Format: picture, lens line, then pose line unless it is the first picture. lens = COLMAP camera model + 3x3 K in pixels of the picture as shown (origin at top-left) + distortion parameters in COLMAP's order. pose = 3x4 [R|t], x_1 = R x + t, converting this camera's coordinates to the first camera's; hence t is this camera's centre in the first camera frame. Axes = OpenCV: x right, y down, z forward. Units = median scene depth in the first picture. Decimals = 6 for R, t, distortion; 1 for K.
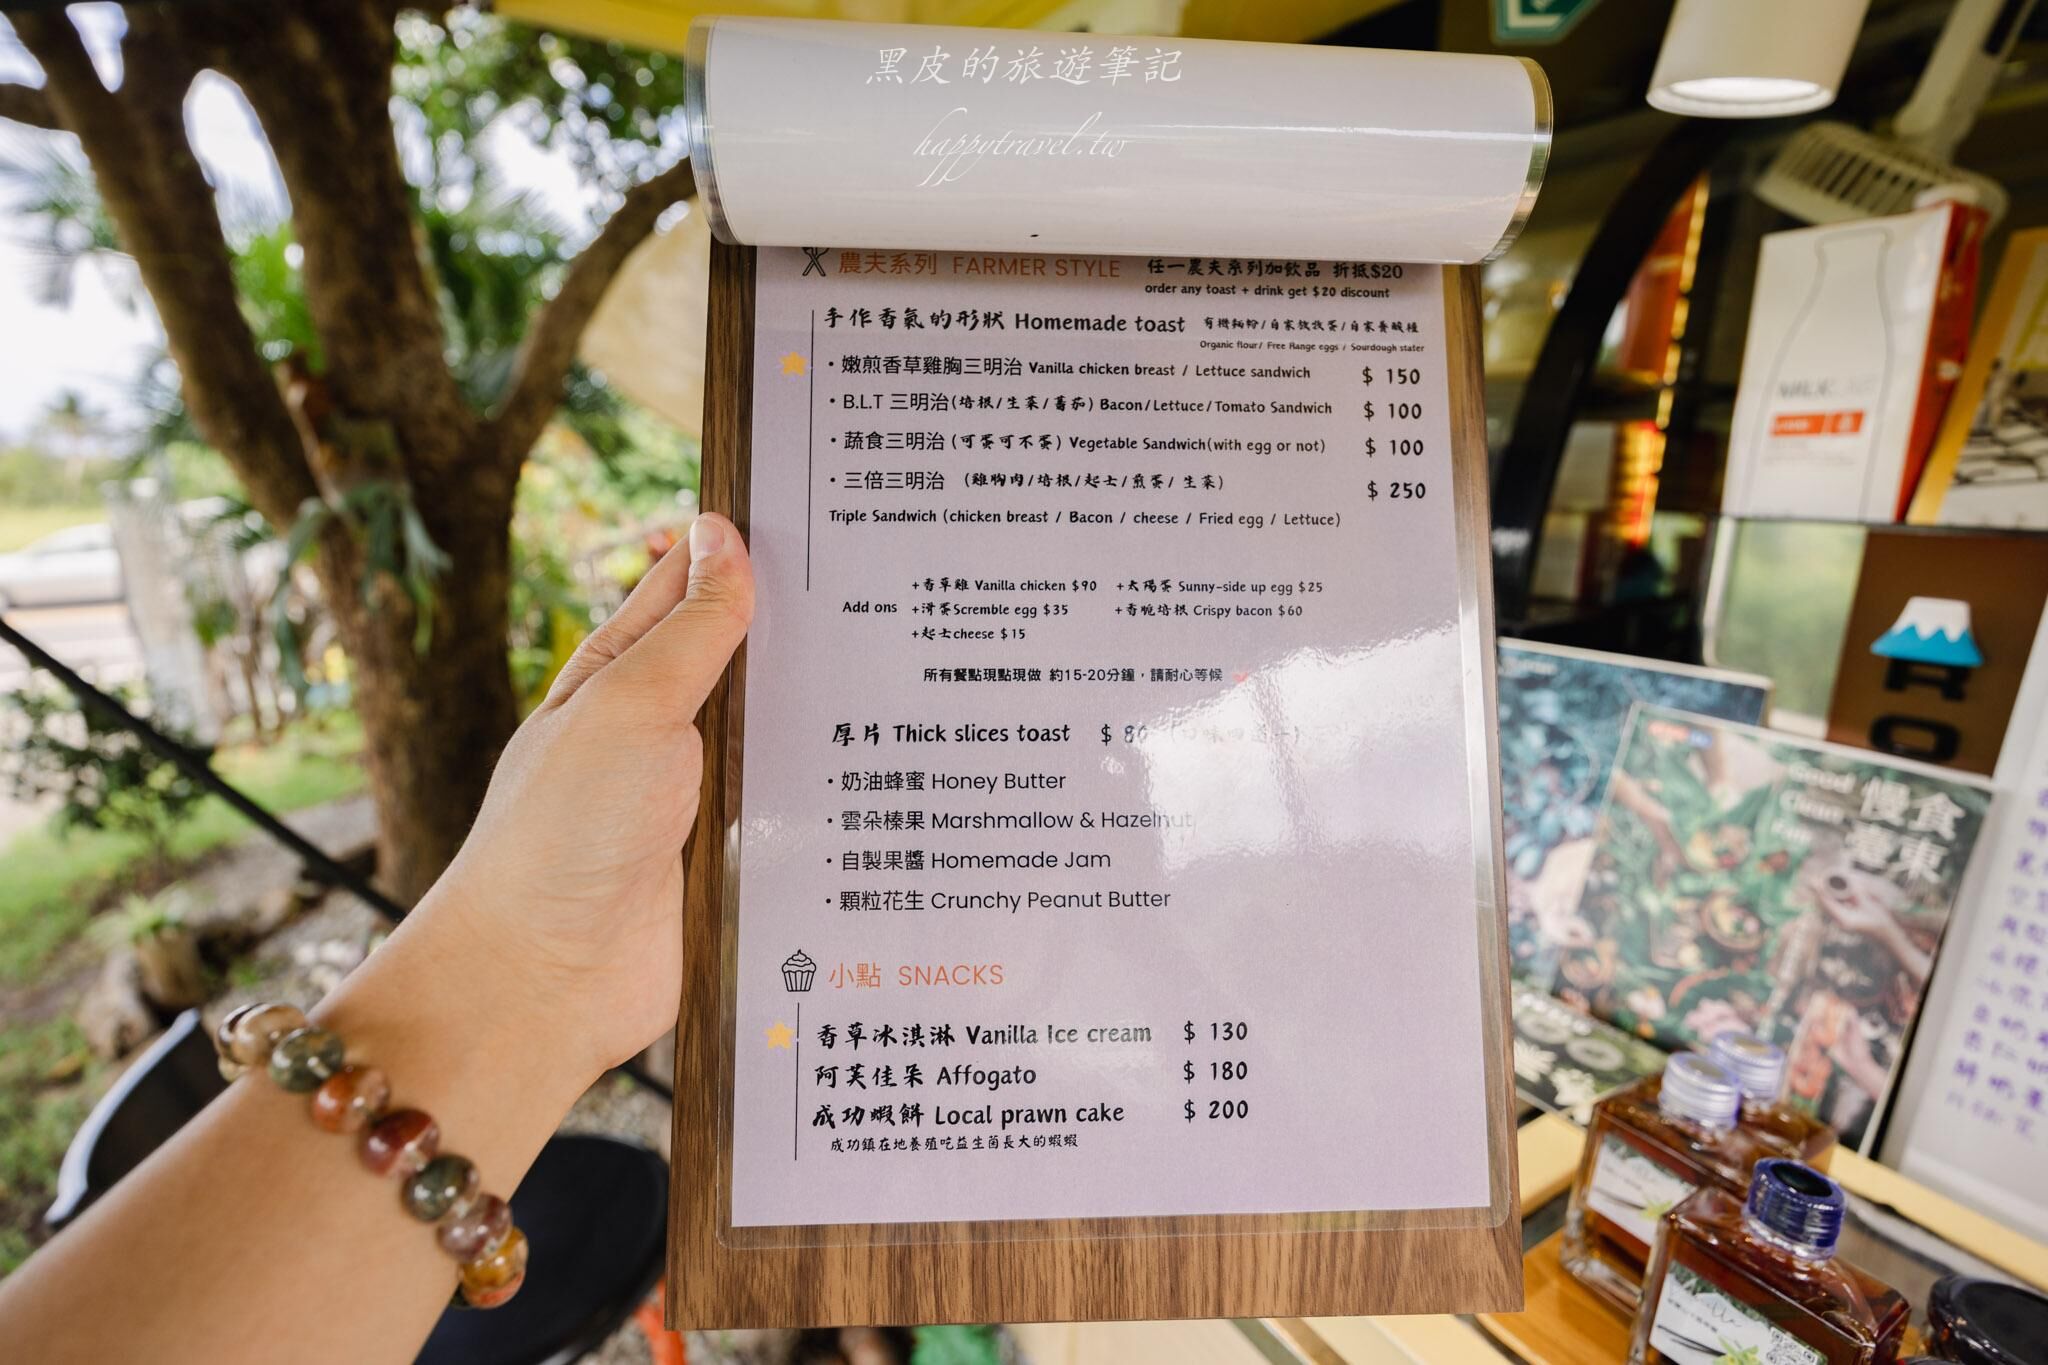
lens RADIAL K [[947.1, 0, 1017.5], [0, 947.1, 679.4], [0, 0, 1]] dist [-0.007407, 0.000683]
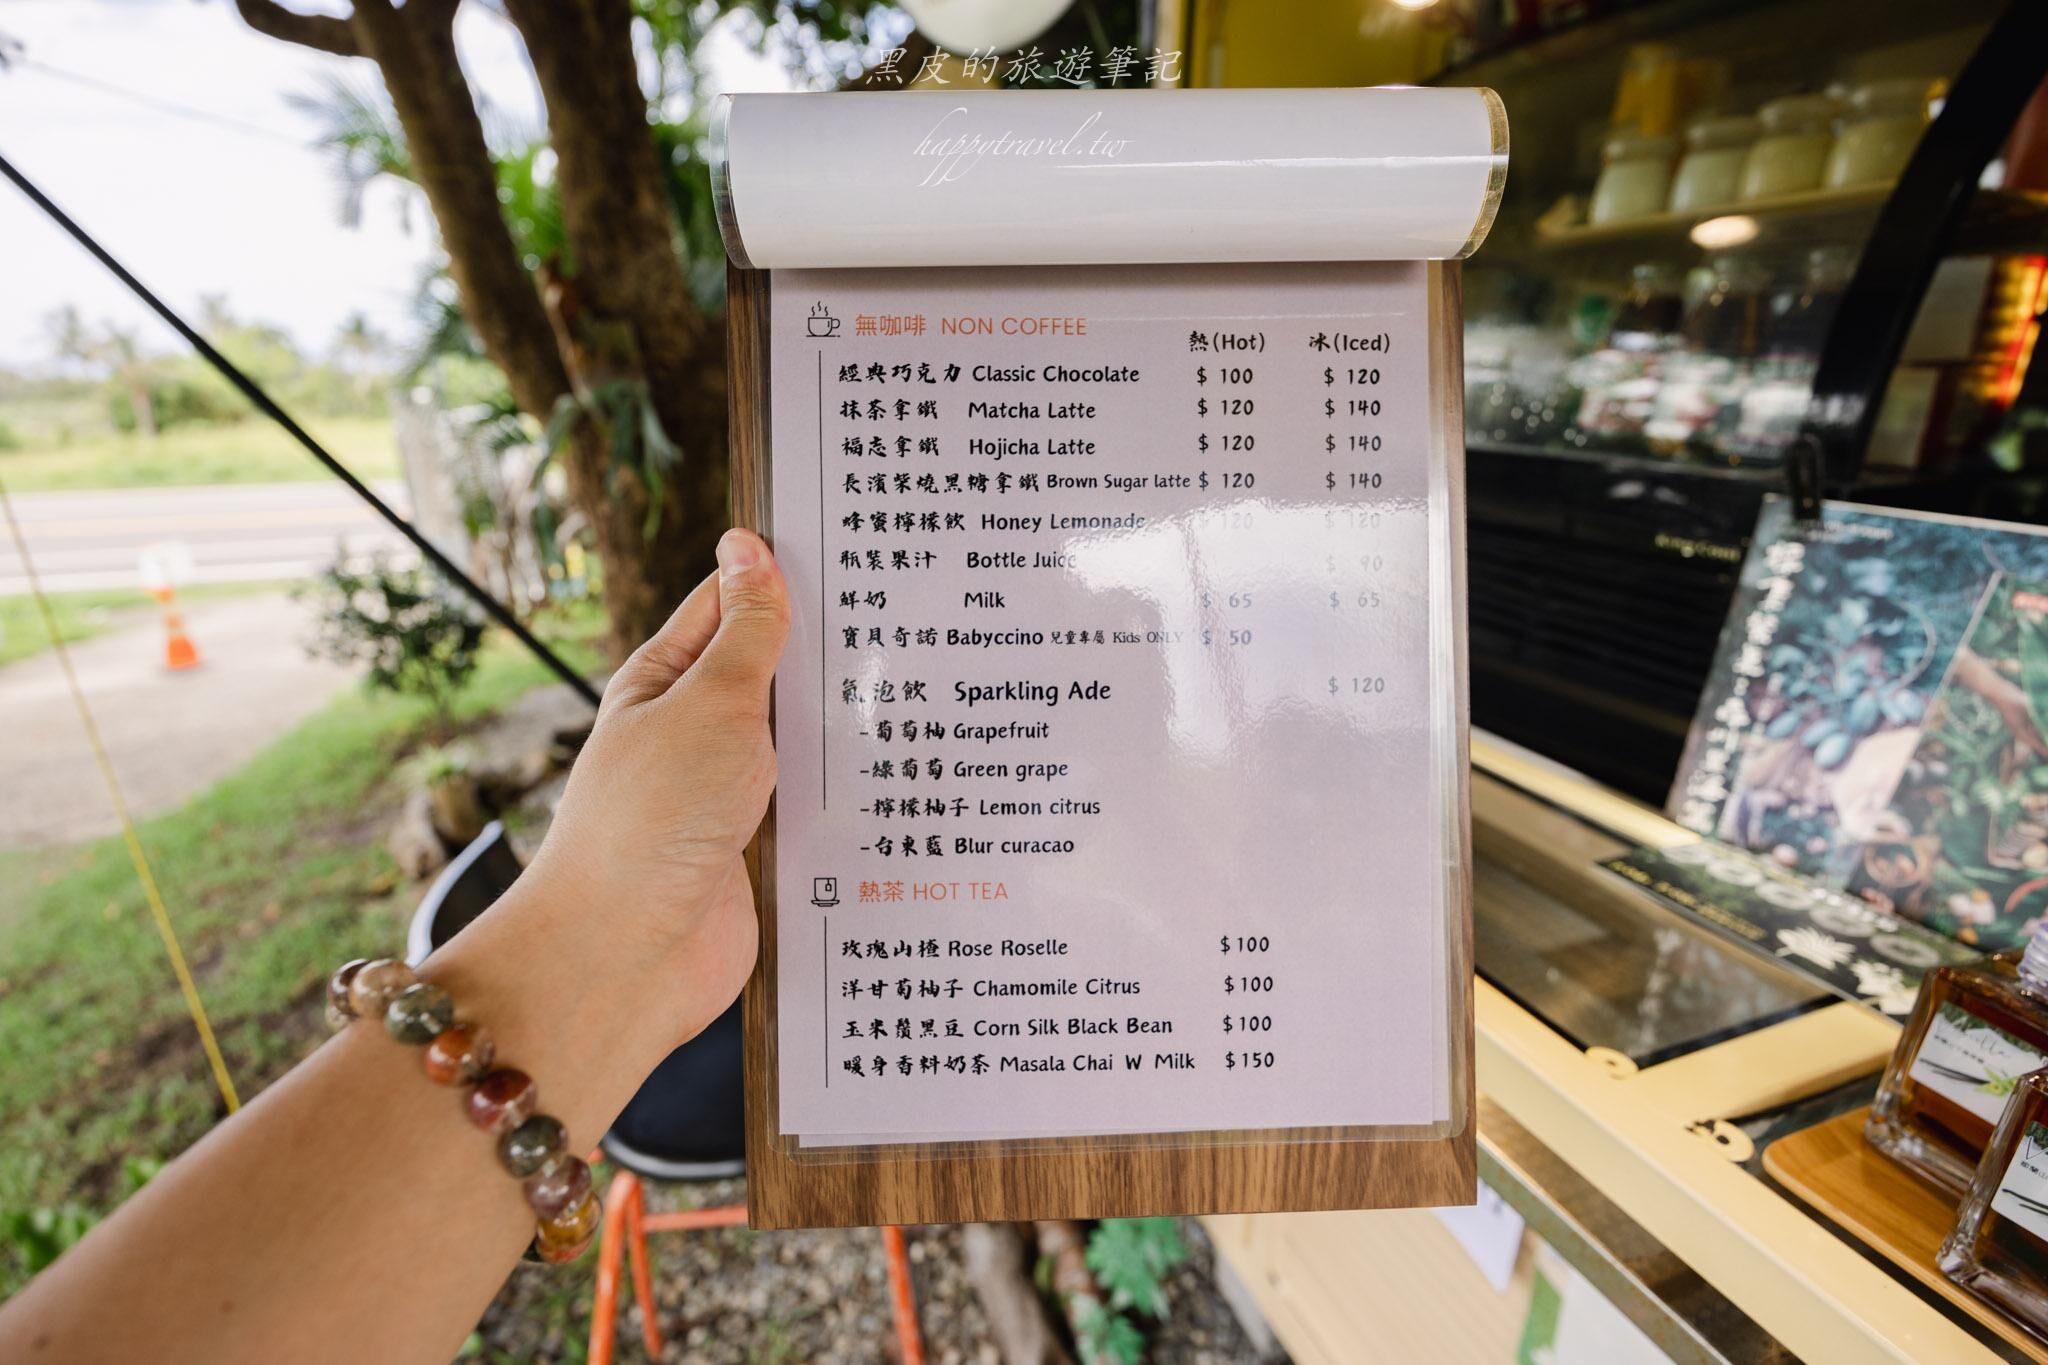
lens RADIAL K [[947.1, 0, 1021.7], [0, 947.1, 678.8], [0, 0, 1]] dist [-0.007407, 0.000683]
pose [[0.982930, 0.050492, -0.176915, -0.066261], [-0.035250, 0.995473, 0.088265, 0.074906], [0.180571, -0.080522, 0.980260, -0.017186]]
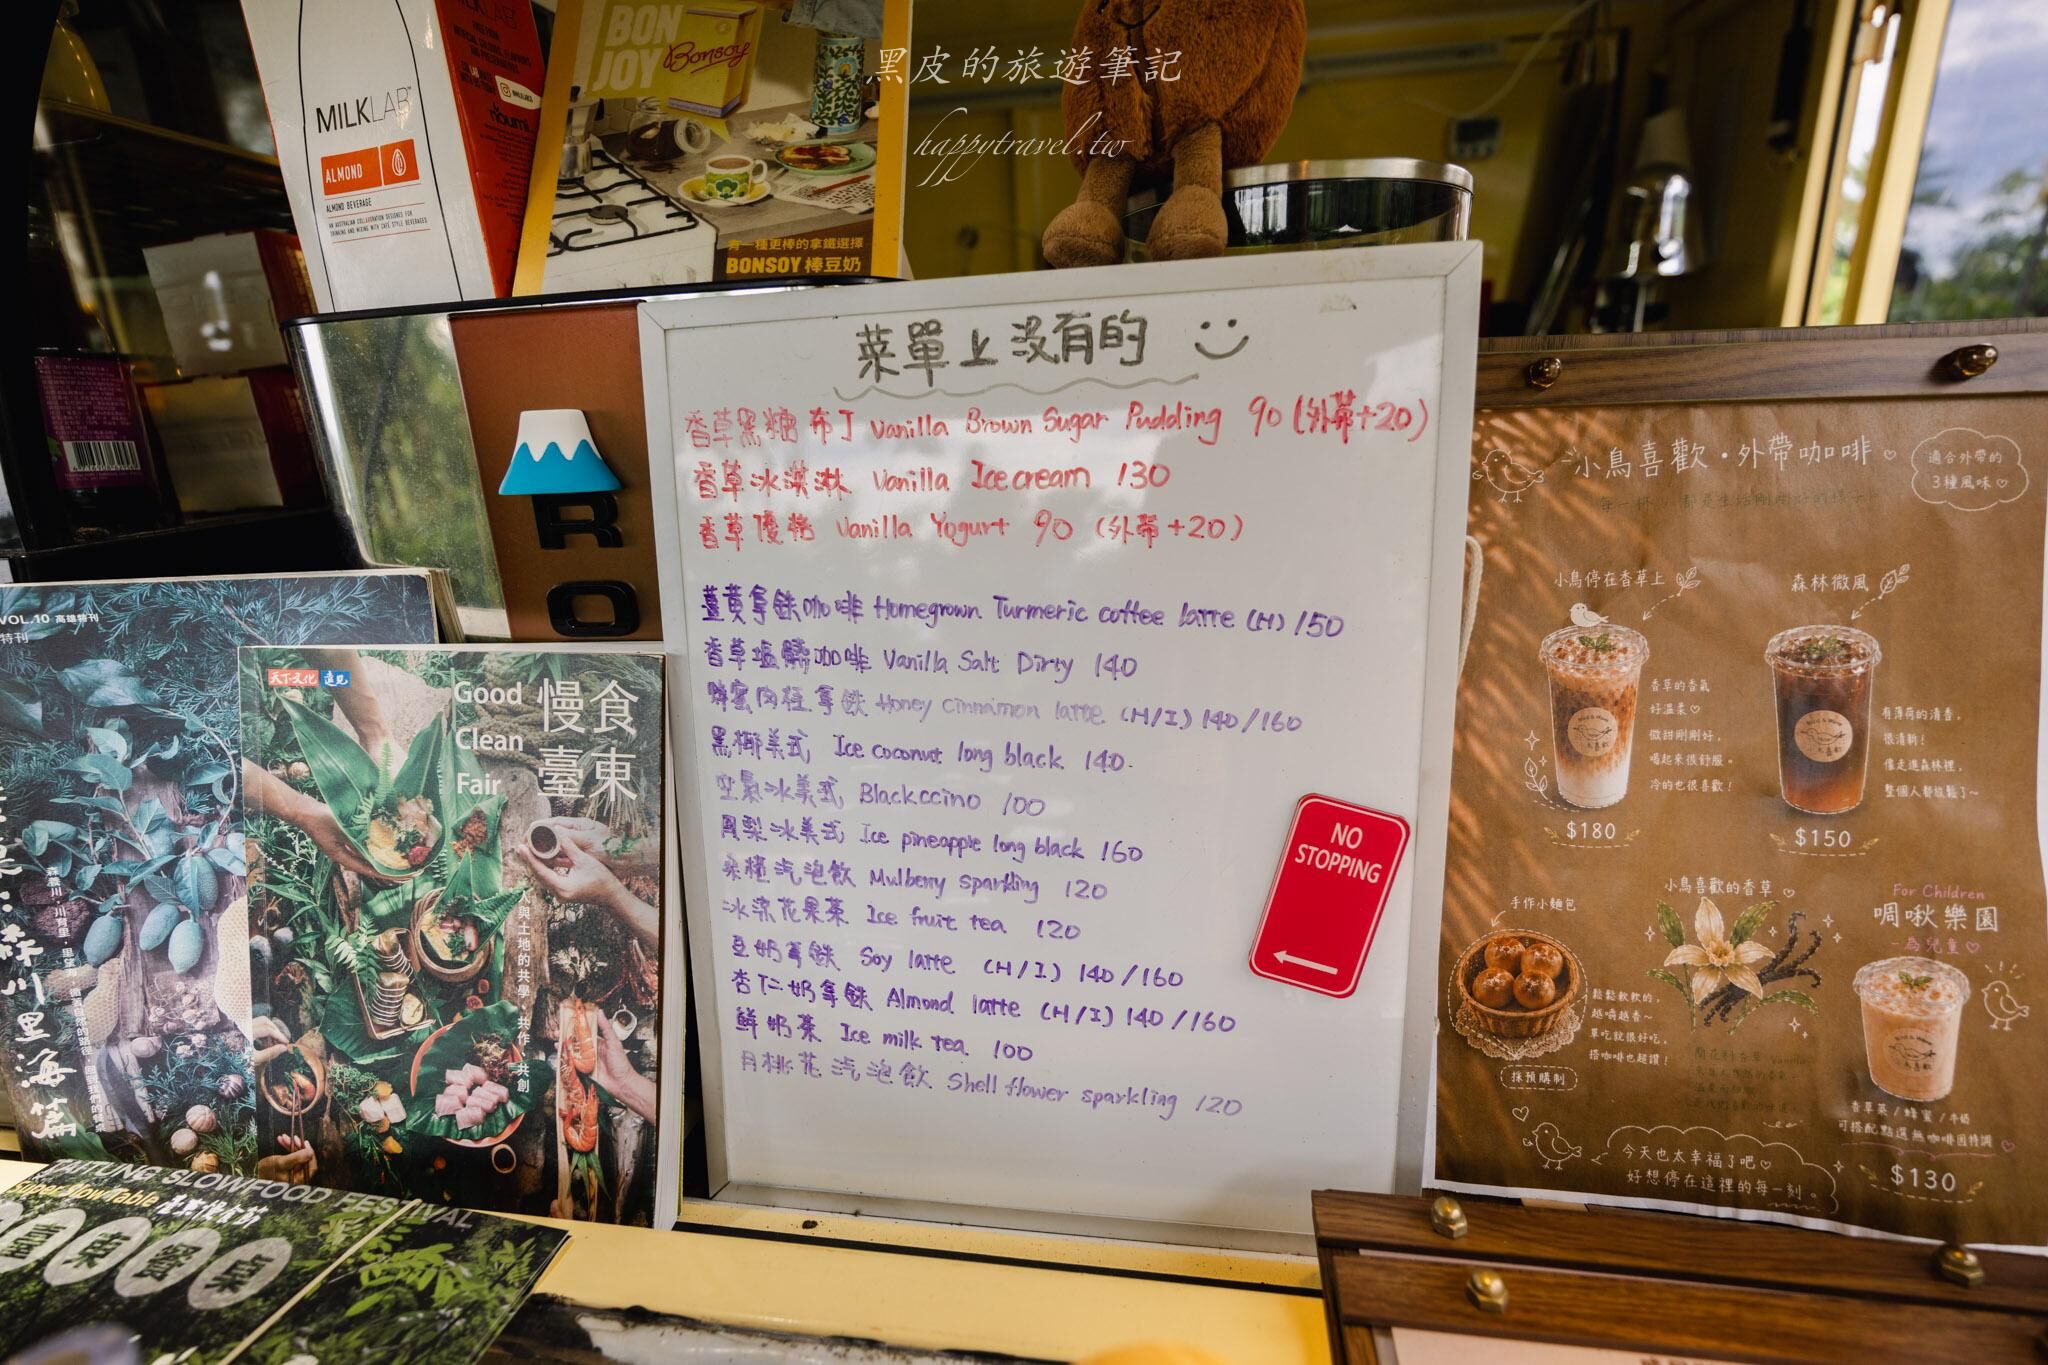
lens RADIAL K [[947.1, 0, 1020.1], [0, 947.1, 677.9], [0, 0, 1]] dist [-0.007407, 0.000683]
pose [[0.669731, -0.249110, 0.699575, 0.537372], [0.226092, 0.965734, 0.127439, 0.077938], [-0.707350, 0.072819, 0.703103, 0.221489]]
